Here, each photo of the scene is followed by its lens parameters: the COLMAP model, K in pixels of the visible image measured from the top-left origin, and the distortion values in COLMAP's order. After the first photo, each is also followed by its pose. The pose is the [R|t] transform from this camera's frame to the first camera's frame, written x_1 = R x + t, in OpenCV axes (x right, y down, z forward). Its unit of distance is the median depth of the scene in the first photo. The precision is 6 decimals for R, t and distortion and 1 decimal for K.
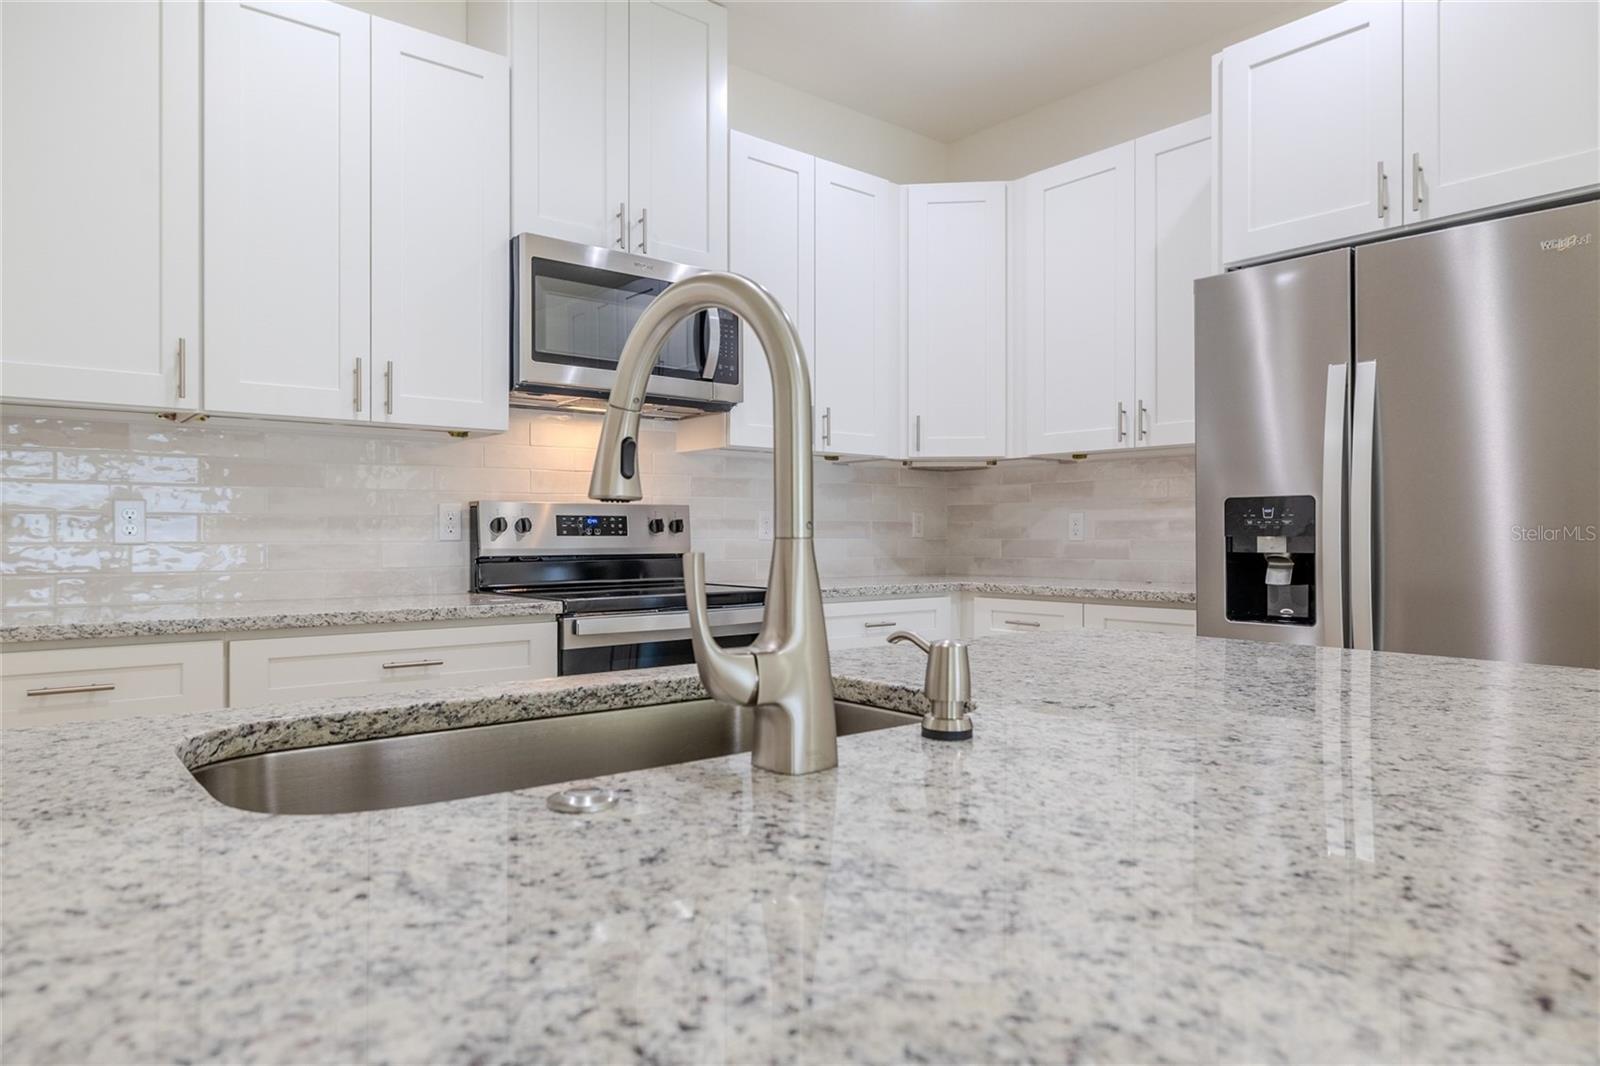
lens RADIAL K [[994.8, 0, 800.0], [0, 994.8, 533.0], [0, 0, 1]] dist [0.000397, -0.000381]
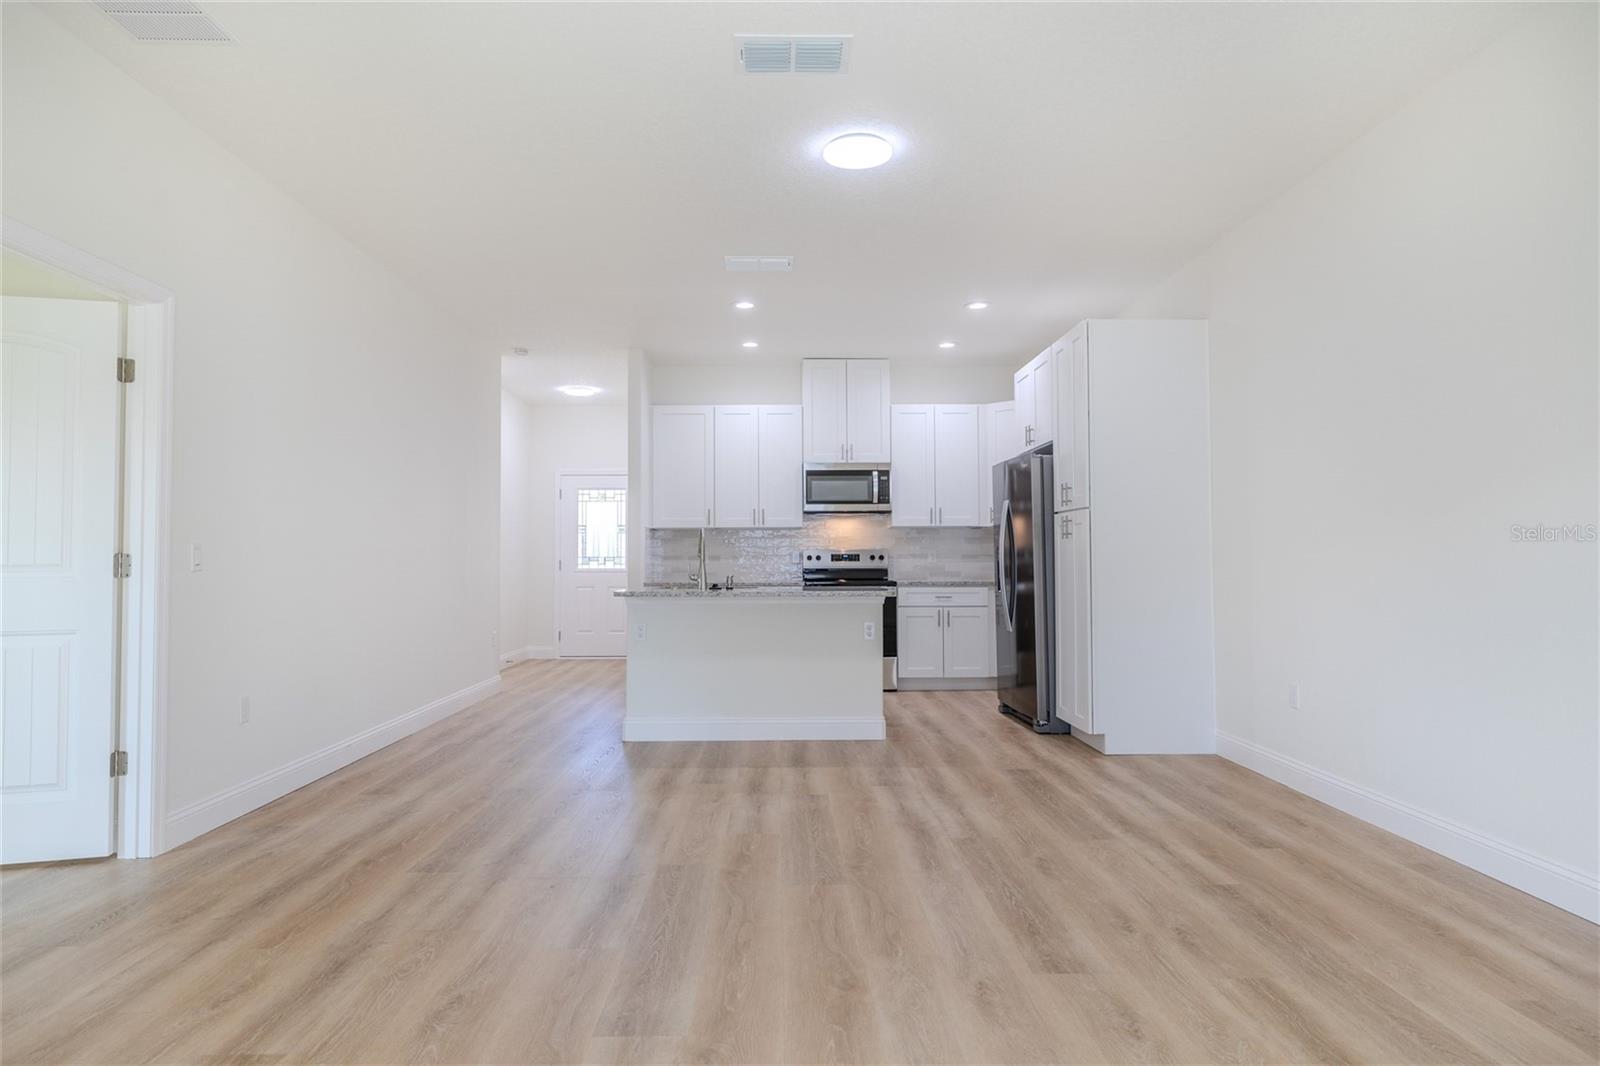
lens RADIAL K [[931.6, 0, 803.7], [0, 931.6, 524.6], [0, 0, 1]] dist [-0.004119, -0.000072]
pose [[0.784299, -0.025759, -0.619848, 1.507856], [0.005790, 0.999398, -0.034207, -0.013221], [0.620356, 0.023240, 0.783976, -1.254258]]
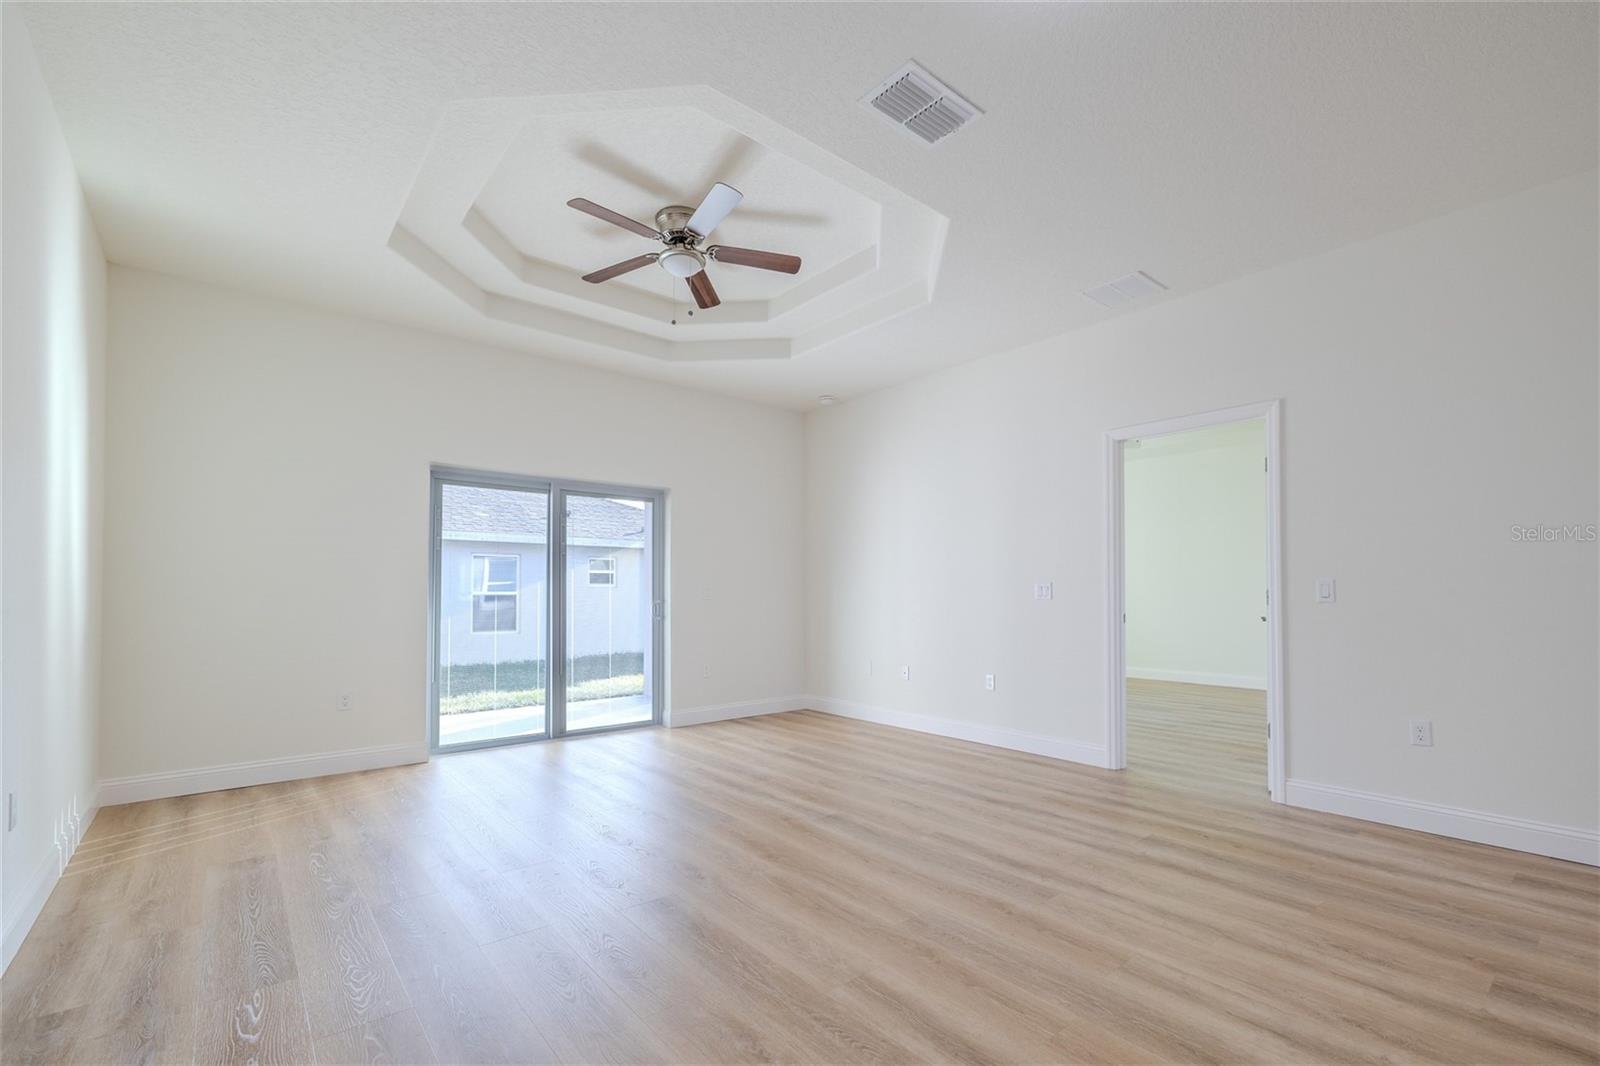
lens RADIAL K [[698.0, 0, 803.1], [0, 698.0, 587.9], [0, 0, 1]] dist [0.001303, 0.000080]
pose [[-0.999986, 0.004488, 0.002817, 0.950723], [0.004451, 0.999906, -0.012996, -0.010745], [-0.002875, -0.012983, -0.999912, 0.500278]]
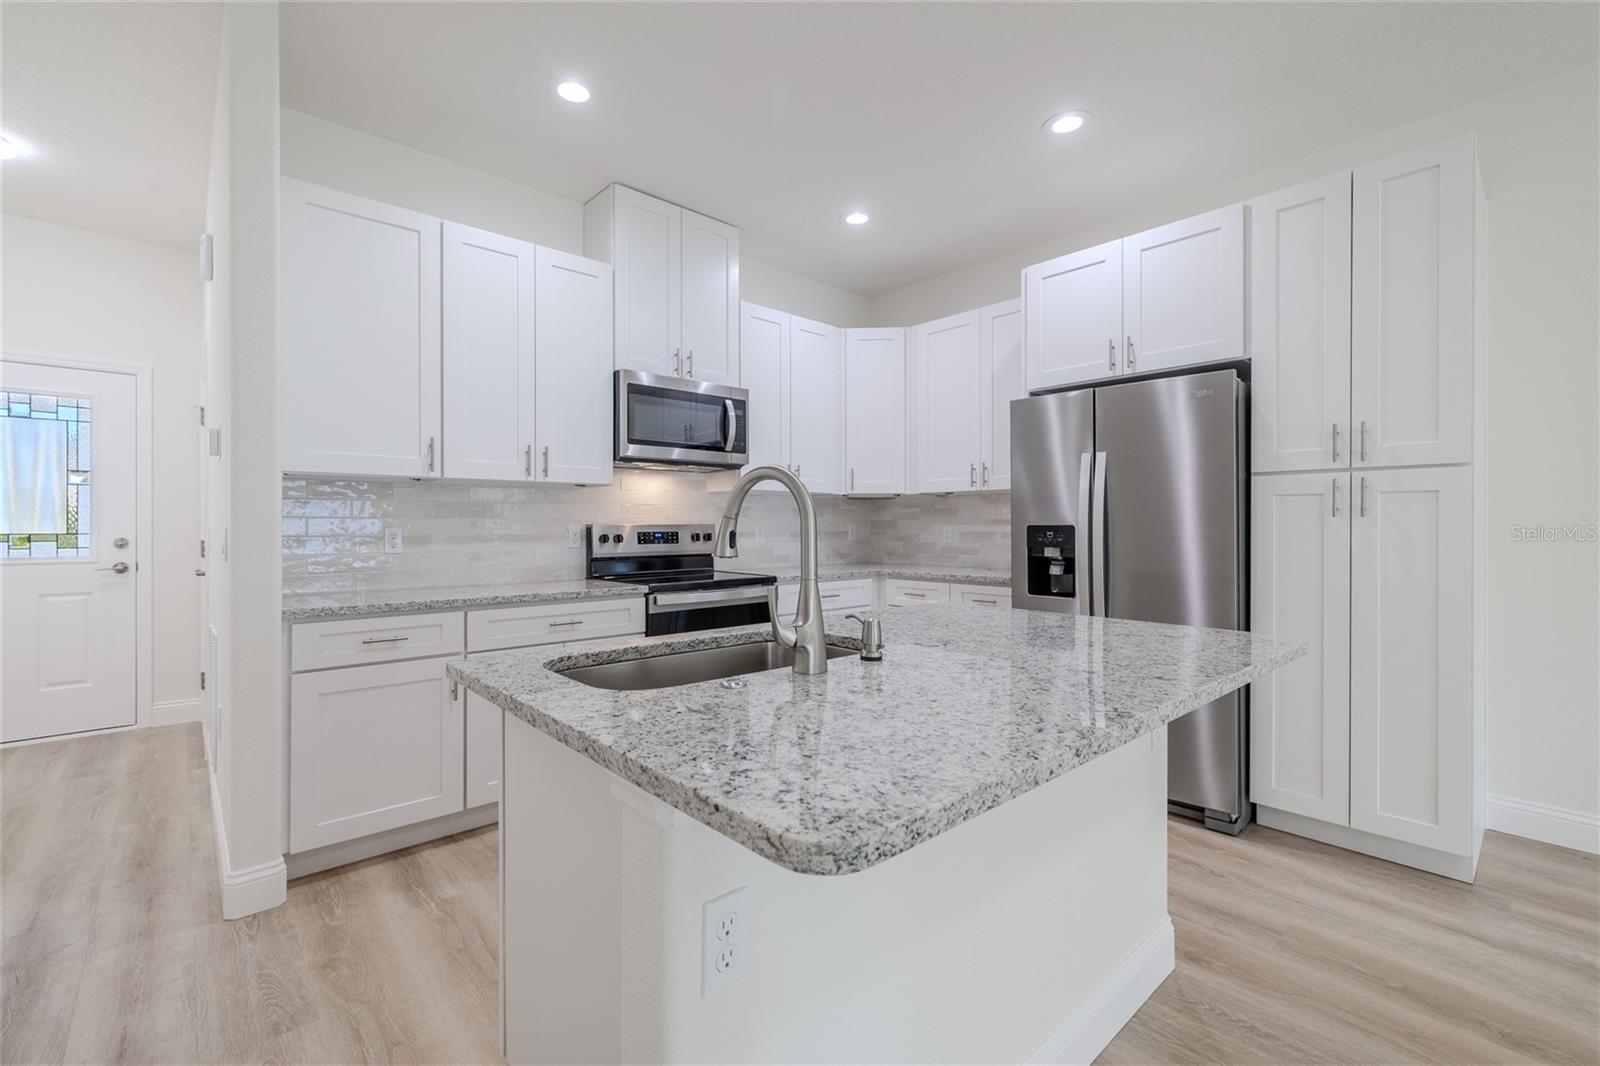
lens RADIAL K [[688.8, 0, 795.7], [0, 688.8, 526.2], [0, 0, 1]] dist [0.000372, -0.000255]
pose [[0.999182, -0.001270, 0.040407, -0.029802], [0.001132, 0.999993, 0.003439, -0.035962], [-0.040411, -0.003390, 0.999177, -0.191682]]
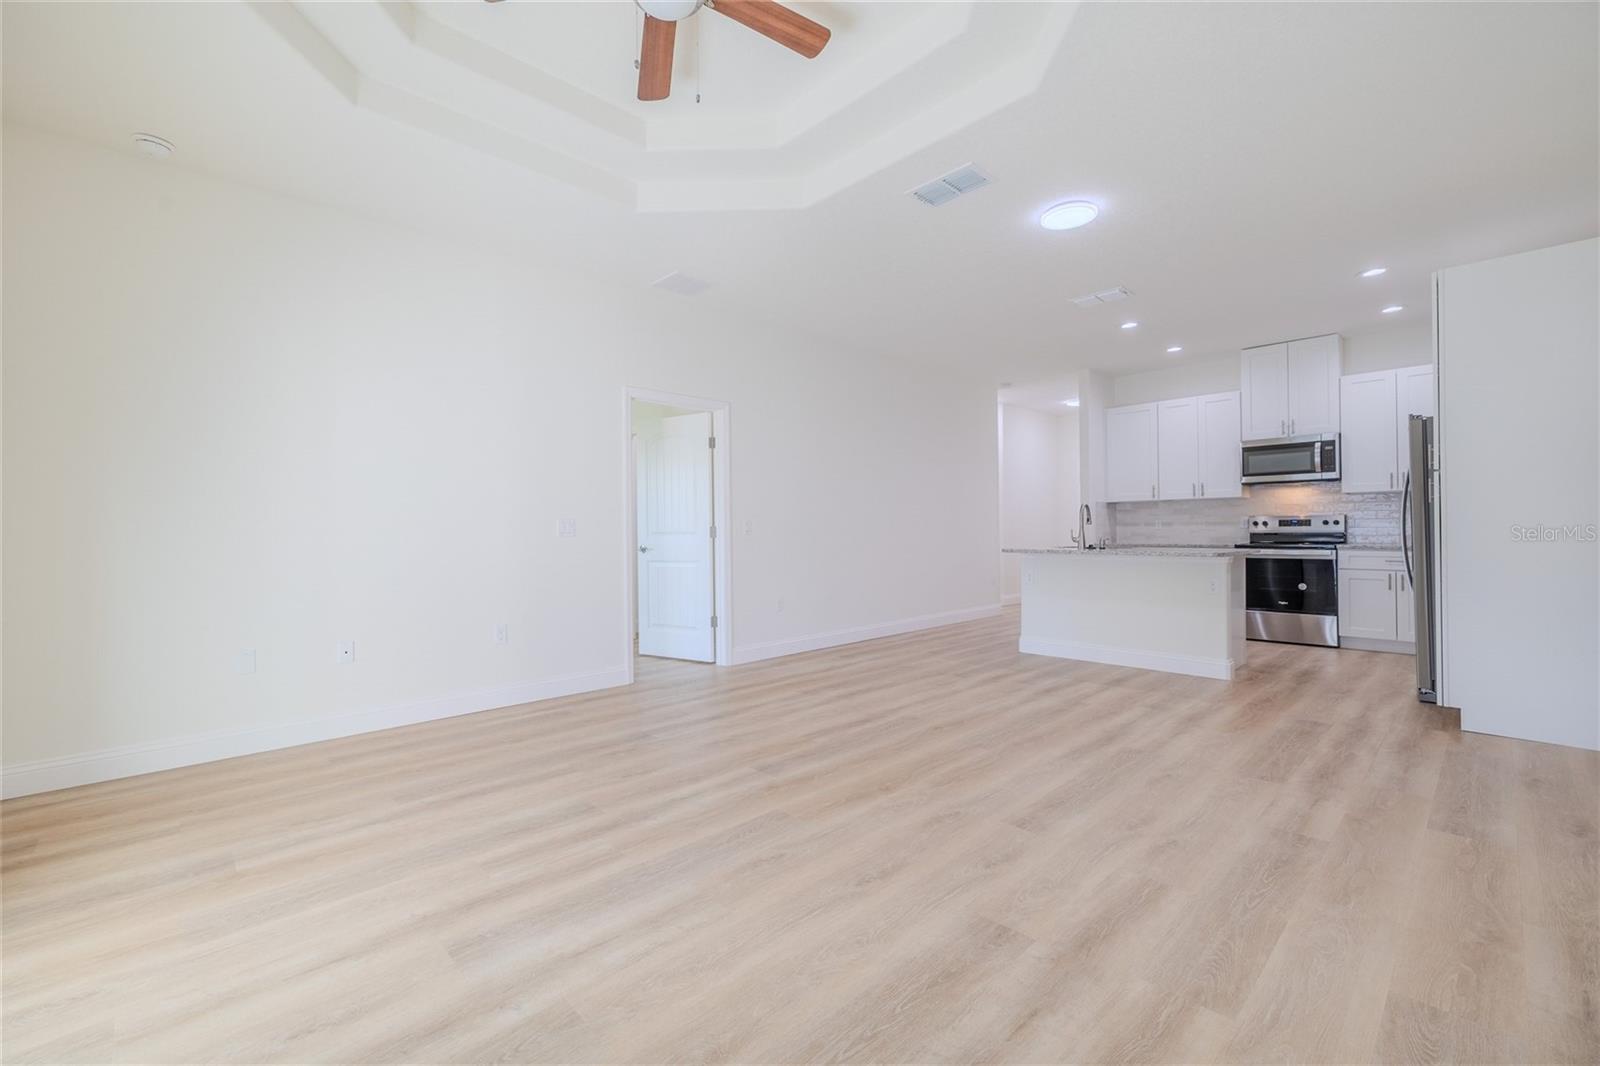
lens RADIAL K [[671.1, 0, 795.3], [0, 671.1, 526.6], [0, 0, 1]] dist [-0.000149, -0.000152]
pose [[0.071697, -0.005130, -0.997413, 1.995513], [0.014213, 0.999891, -0.004121, -0.011235], [0.997325, -0.013880, 0.071762, -0.753972]]
